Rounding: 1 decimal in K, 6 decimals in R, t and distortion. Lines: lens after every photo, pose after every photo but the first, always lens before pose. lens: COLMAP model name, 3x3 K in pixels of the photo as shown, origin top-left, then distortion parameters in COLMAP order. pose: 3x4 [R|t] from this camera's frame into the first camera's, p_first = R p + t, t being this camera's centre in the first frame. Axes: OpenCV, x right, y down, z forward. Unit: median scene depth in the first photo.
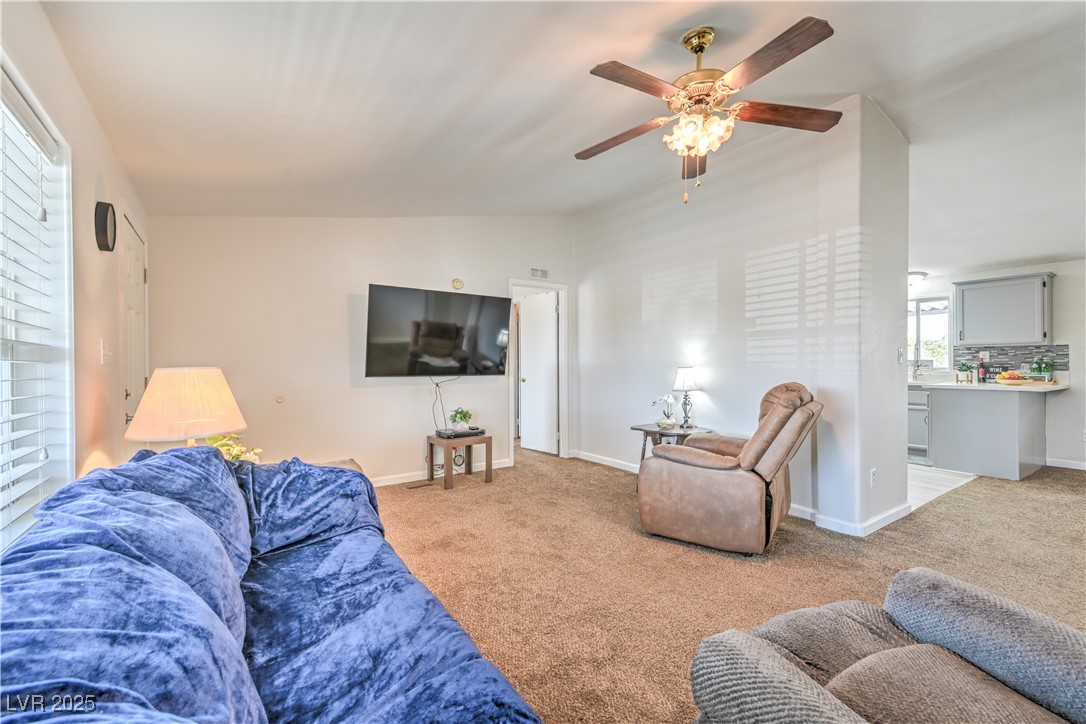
lens RADIAL K [[467.9, 0, 543.0], [0, 467.9, 362.0], [0, 0, 1]] dist [0.013758, -0.000073]
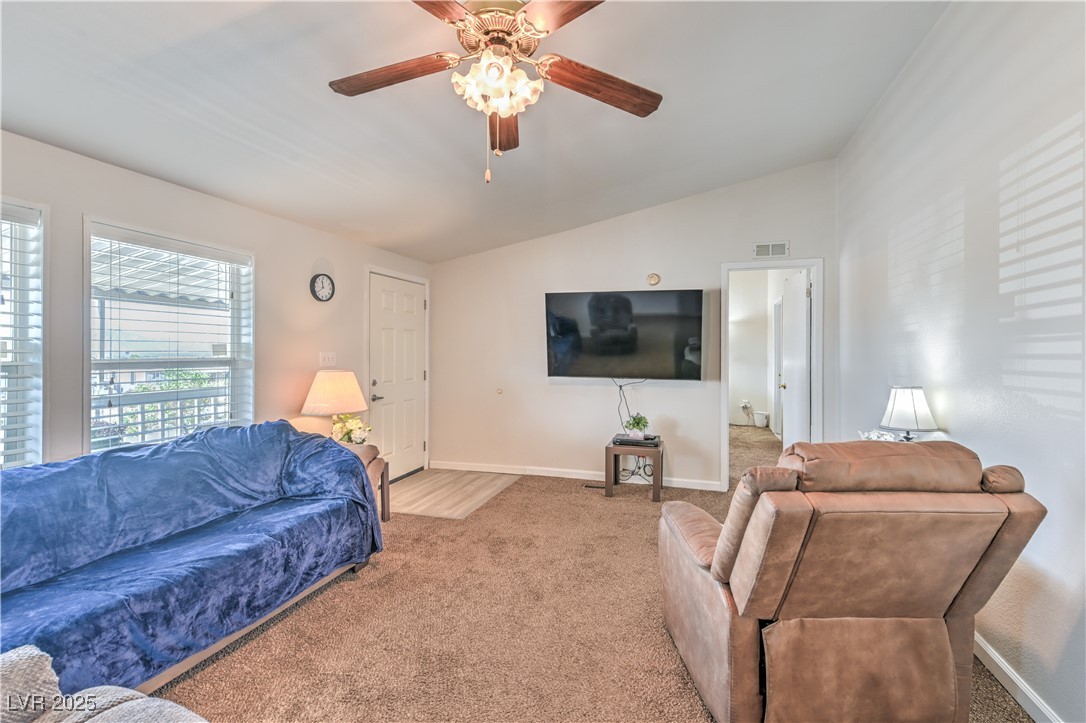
lens RADIAL K [[468.8, 0, 550.9], [0, 468.8, 346.2], [0, 0, 1]] dist [0.012797, -0.000024]
pose [[0.617108, -0.000614, -0.786878, 0.532099], [-0.004575, 0.999980, -0.004369, -0.036862], [0.786865, 0.006296, 0.617093, 0.337440]]
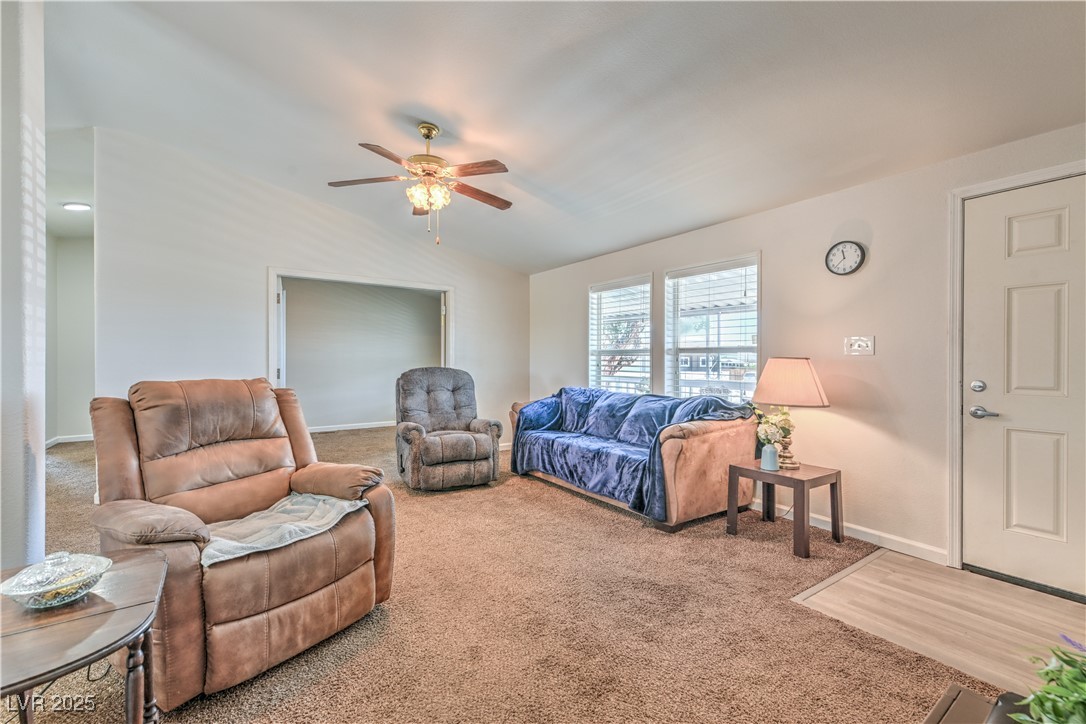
lens RADIAL K [[467.9, 0, 543.0], [0, 467.9, 362.0], [0, 0, 1]] dist [0.013758, -0.000073]
pose [[-0.999992, 0.003653, -0.001435, -0.006188], [0.003647, 0.999986, 0.003904, 0.009178], [0.001450, 0.003899, -0.999991, 1.345941]]
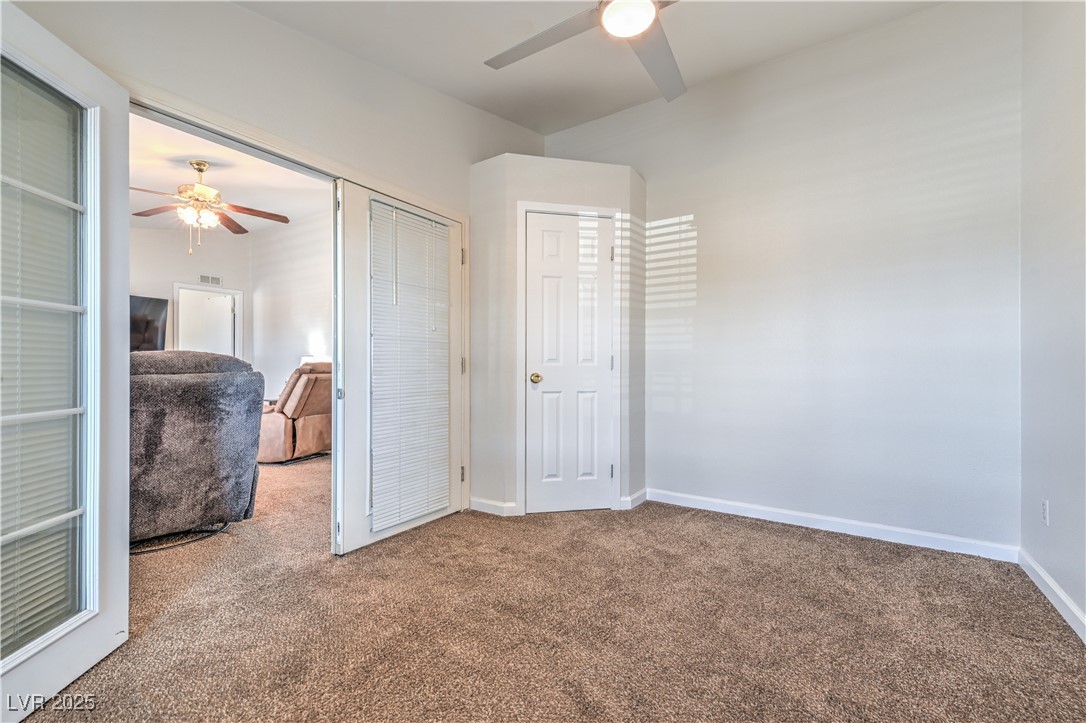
lens RADIAL K [[467.9, 0, 543.0], [0, 467.9, 361.5], [0, 0, 1]] dist [0.013758, -0.000073]
pose [[0.929351, 0.007087, 0.369130, 0.483246], [-0.003113, 0.999931, -0.011361, 0.045926], [-0.369185, 0.009409, 0.929308, -0.629587]]
